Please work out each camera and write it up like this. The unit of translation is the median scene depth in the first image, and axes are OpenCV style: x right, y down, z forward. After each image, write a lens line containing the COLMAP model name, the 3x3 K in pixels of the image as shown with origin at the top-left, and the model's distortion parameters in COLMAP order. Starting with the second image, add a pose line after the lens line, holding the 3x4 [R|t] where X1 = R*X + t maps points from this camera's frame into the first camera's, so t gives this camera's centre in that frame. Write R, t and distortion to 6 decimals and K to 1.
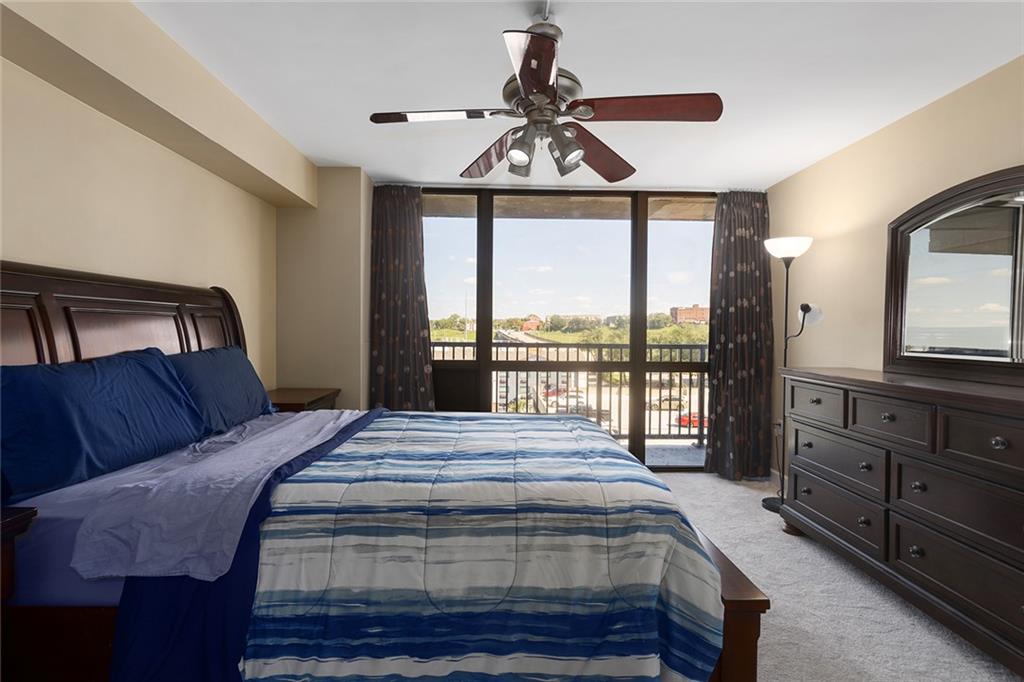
lens RADIAL K [[490.5, 0, 510.3], [0, 490.5, 342.1], [0, 0, 1]] dist [0.000083, 0.000061]
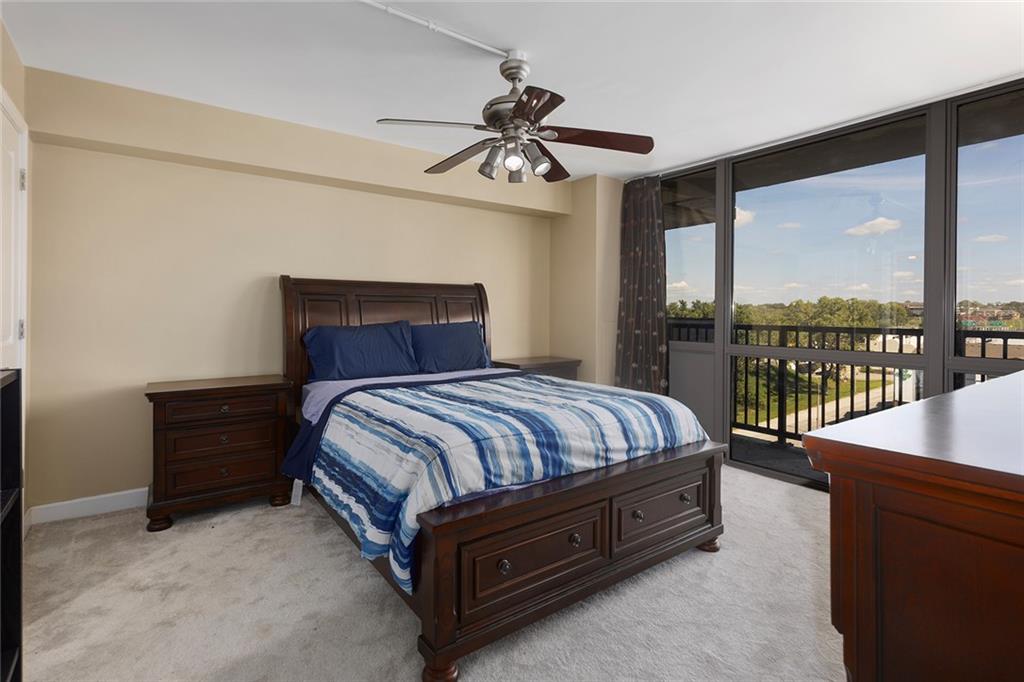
lens RADIAL K [[498.8, 0, 510.7], [0, 498.8, 315.9], [0, 0, 1]] dist [0.000333, 0.000107]
pose [[0.571644, -0.001756, -0.820500, 1.520846], [-0.018490, 0.999716, -0.015021, 0.020208], [0.820293, 0.023757, 0.571449, 0.407781]]
